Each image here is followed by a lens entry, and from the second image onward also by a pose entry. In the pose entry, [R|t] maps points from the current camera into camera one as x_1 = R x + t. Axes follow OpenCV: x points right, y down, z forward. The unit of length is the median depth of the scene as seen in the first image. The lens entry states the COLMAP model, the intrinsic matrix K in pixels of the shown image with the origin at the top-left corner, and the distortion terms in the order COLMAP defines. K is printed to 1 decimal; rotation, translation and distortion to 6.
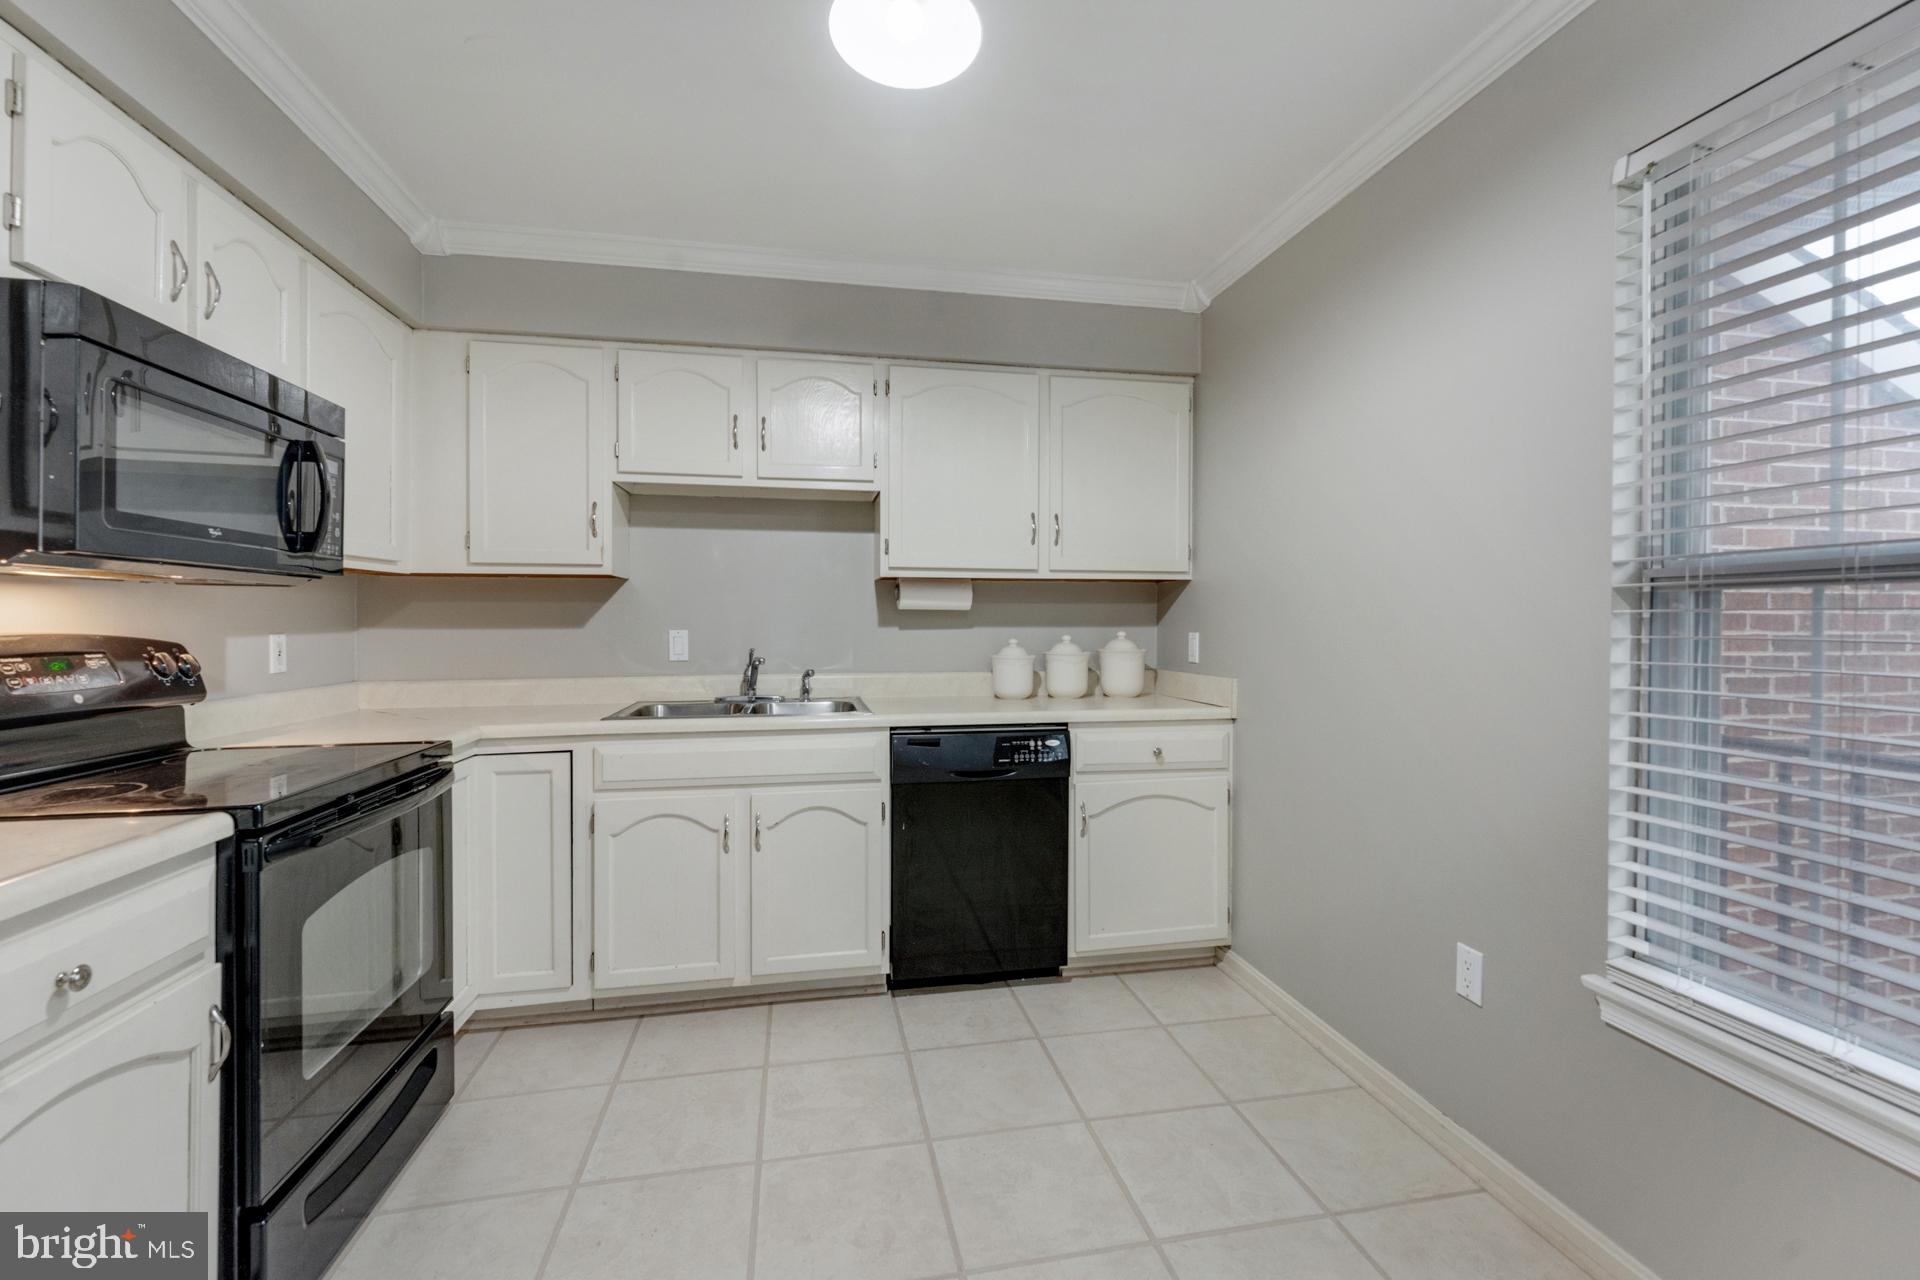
lens RADIAL K [[797.3, 0, 966.4], [0, 797.3, 629.6], [0, 0, 1]] dist [0.000046, -0.000045]
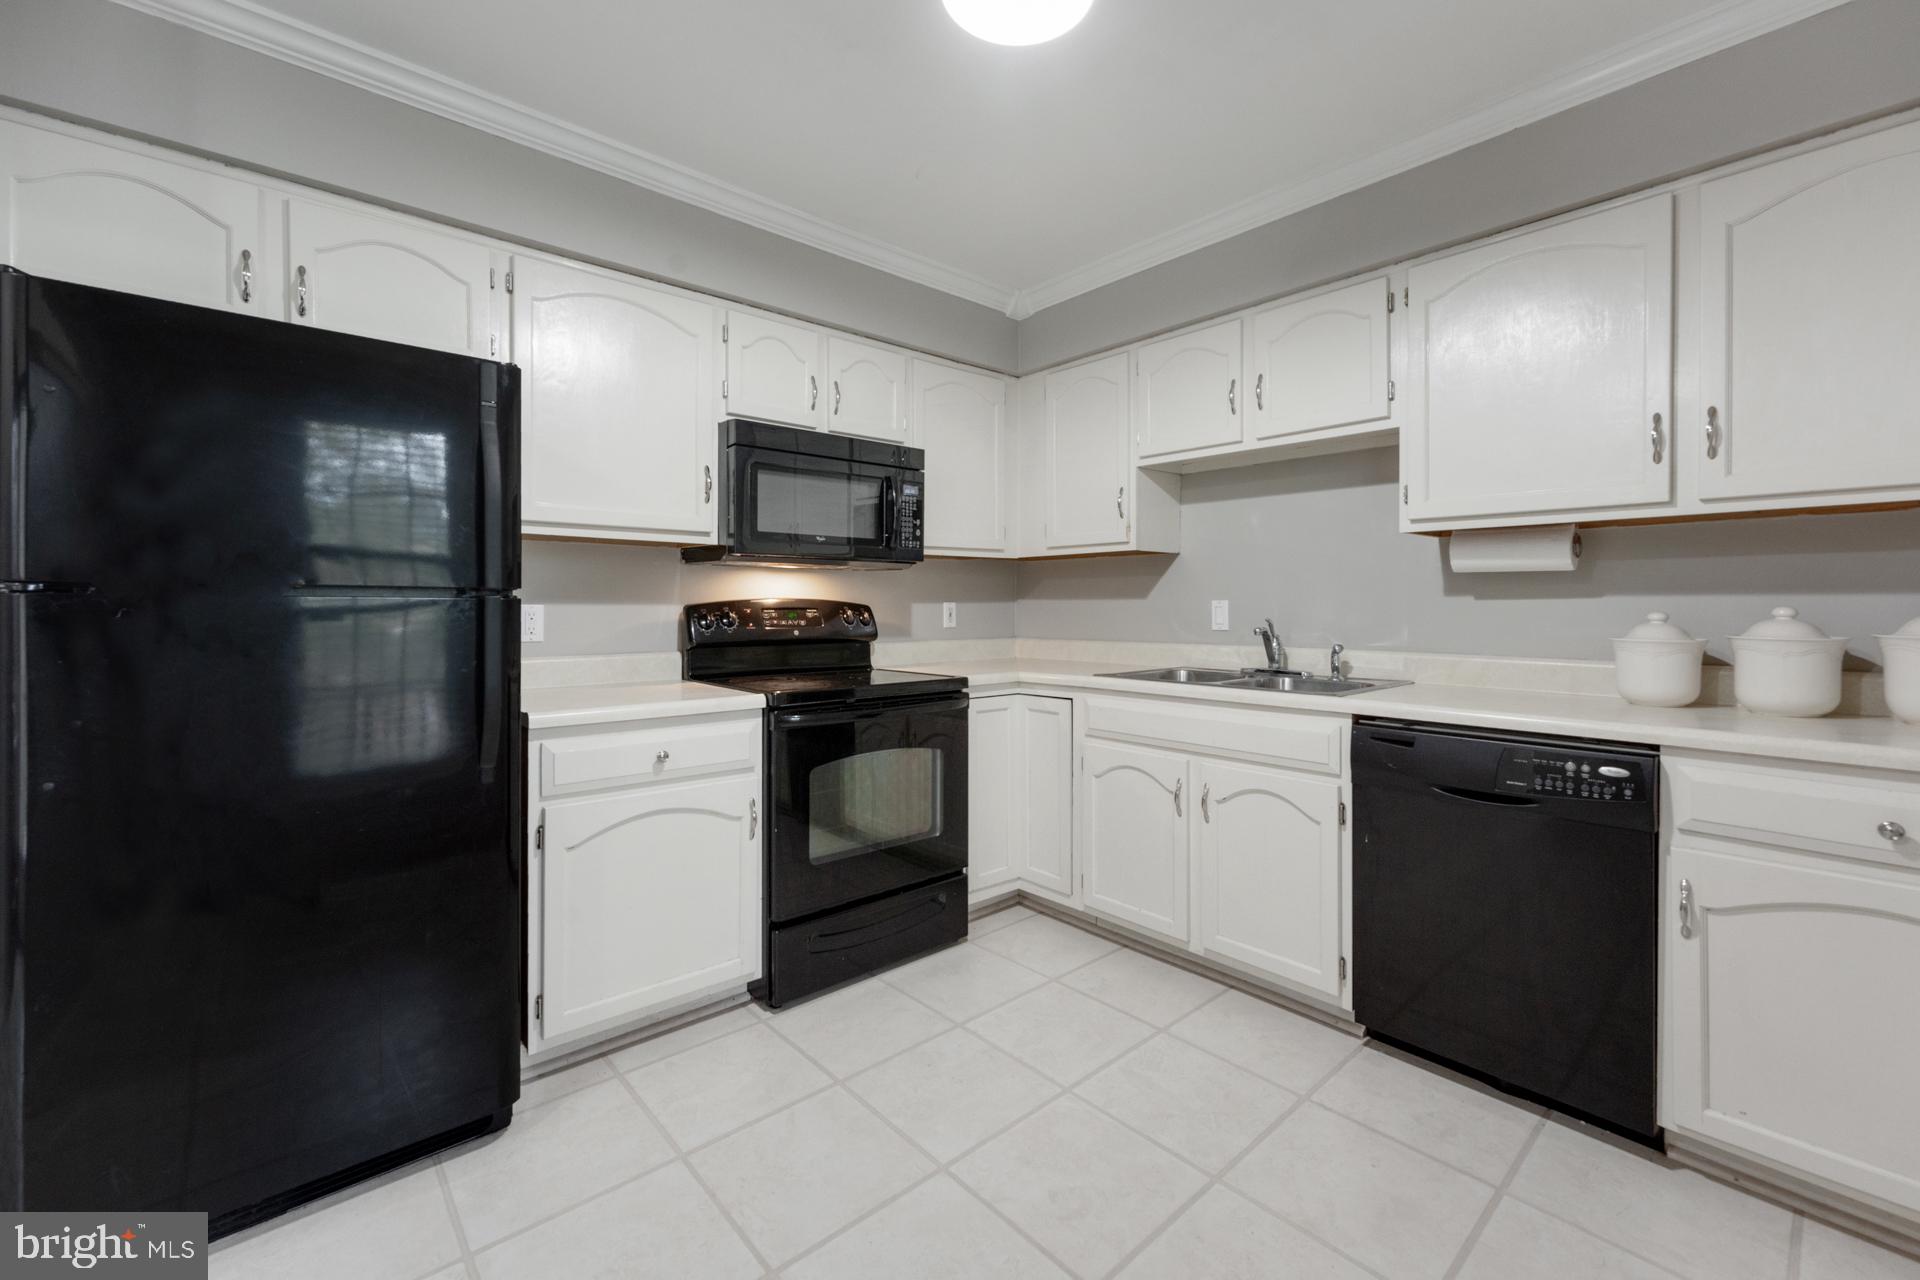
lens RADIAL K [[784.0, 0, 965.0], [0, 784.0, 611.4], [0, 0, 1]] dist [-0.000652, -0.000195]
pose [[0.505176, 0.007421, -0.862985, 0.398859], [-0.007376, 0.999964, 0.004282, 0.014944], [0.862985, 0.004202, 0.505212, 0.240794]]
